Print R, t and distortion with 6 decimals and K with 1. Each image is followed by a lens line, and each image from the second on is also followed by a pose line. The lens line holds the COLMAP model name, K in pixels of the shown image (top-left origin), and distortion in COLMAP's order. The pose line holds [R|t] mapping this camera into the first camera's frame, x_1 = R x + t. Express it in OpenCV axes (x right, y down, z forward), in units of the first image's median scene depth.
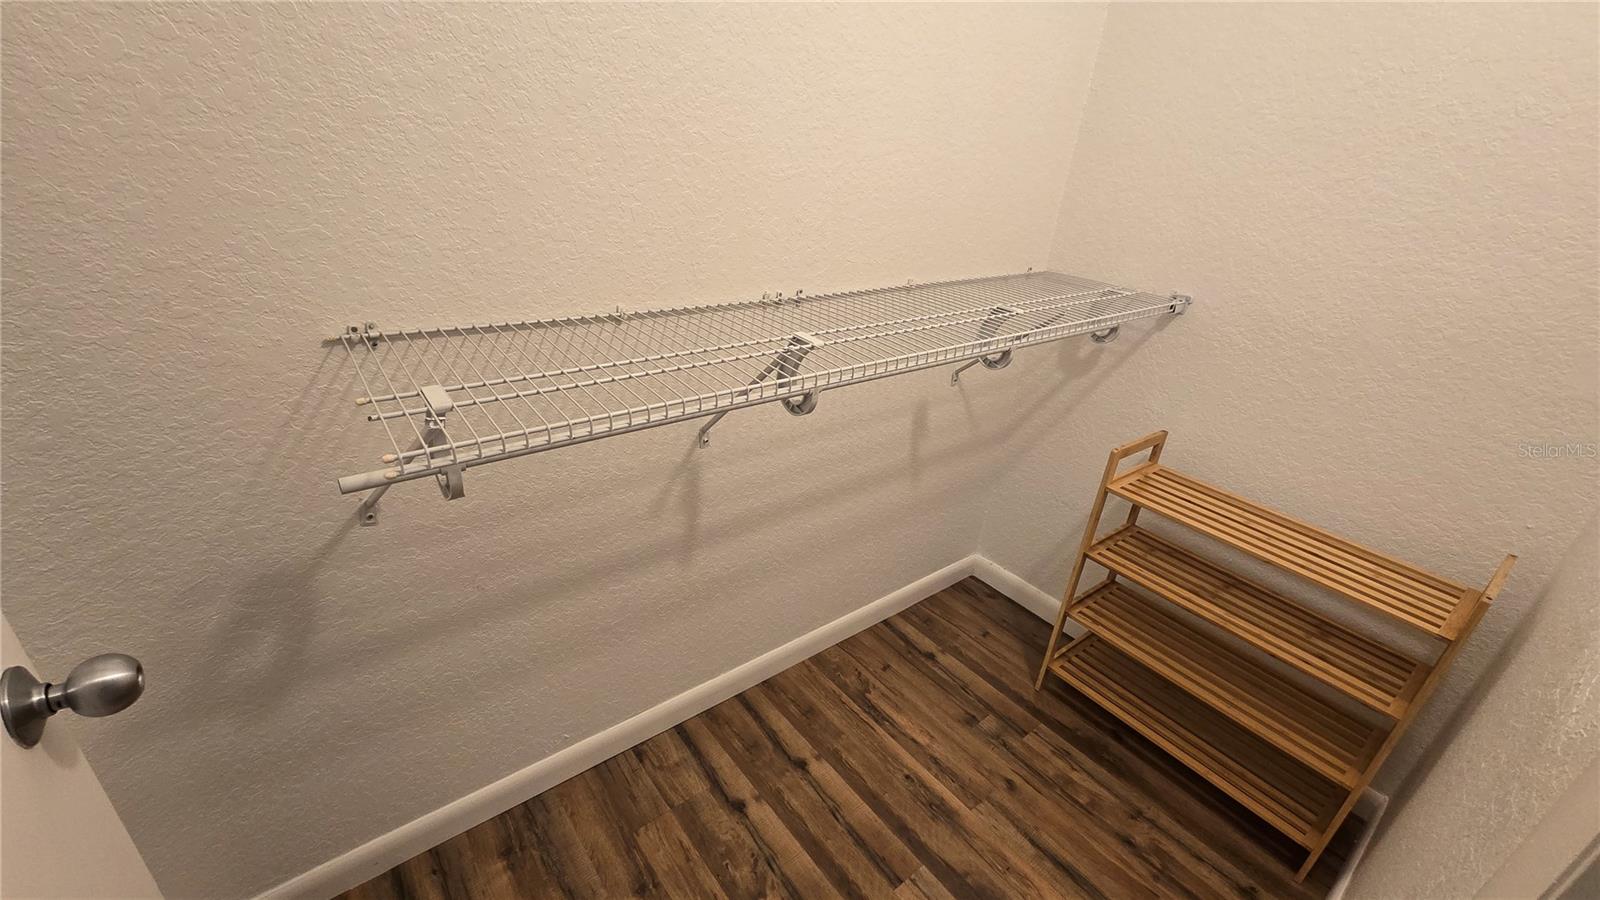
lens RADIAL K [[655.0, 0, 801.2], [0, 655.0, 448.0], [0, 0, 1]] dist [-0.003106, 0.001435]
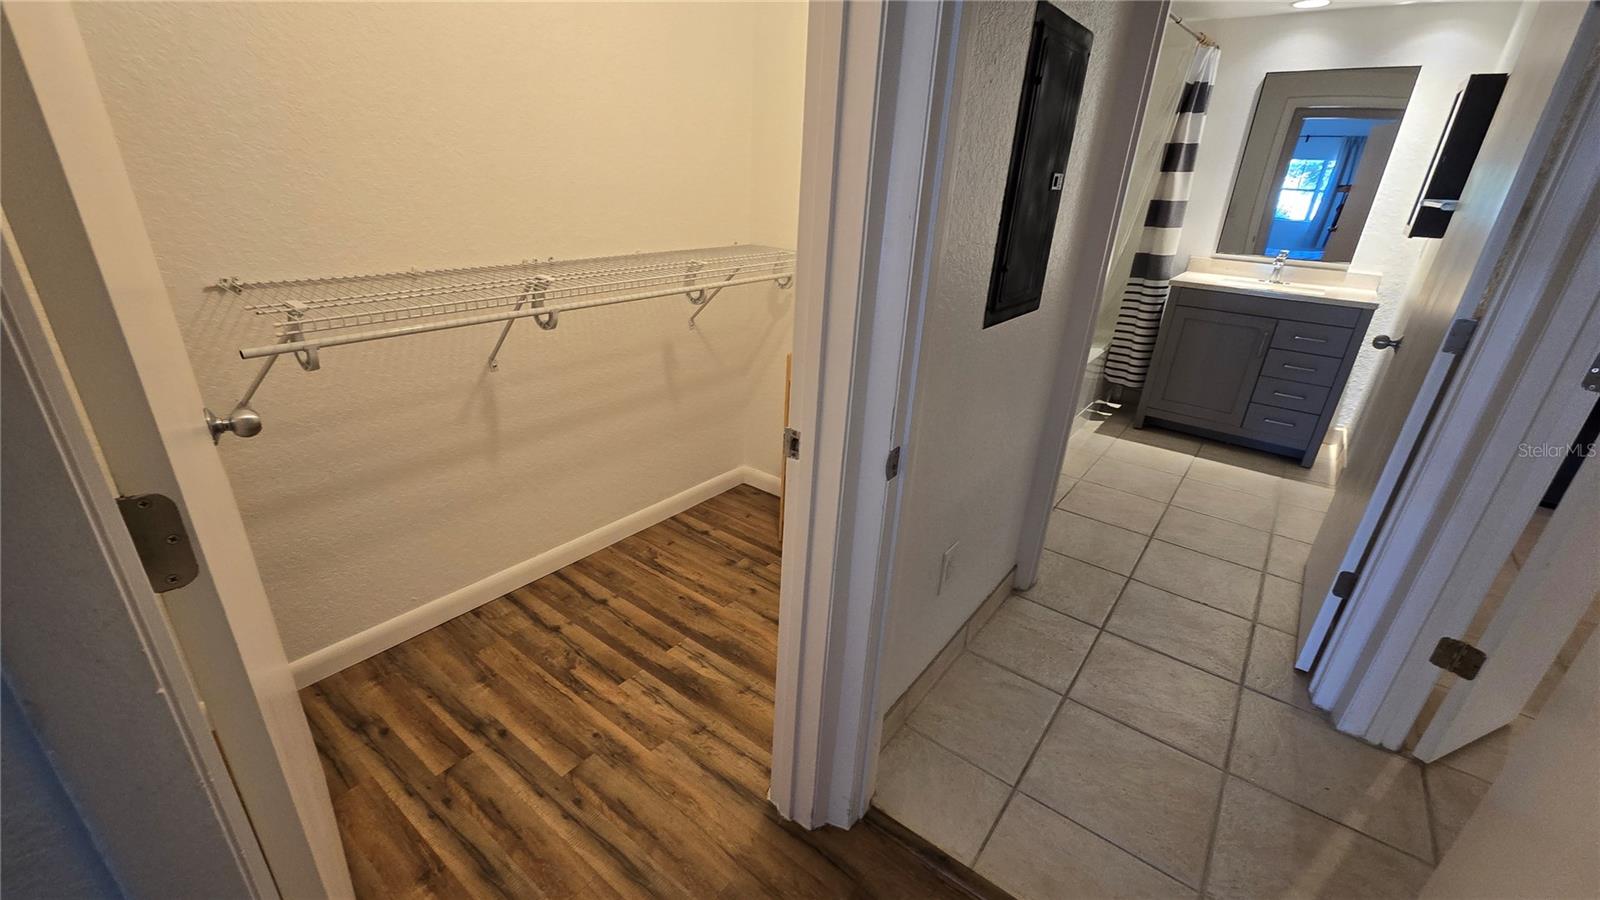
lens RADIAL K [[655.0, 0, 801.2], [0, 655.0, 455.2], [0, 0, 1]] dist [-0.003106, 0.001435]
pose [[0.970692, -0.121738, 0.207214, 0.163601], [0.125833, 0.992029, -0.006647, 0.245511], [-0.204753, 0.032527, 0.978273, -0.468948]]
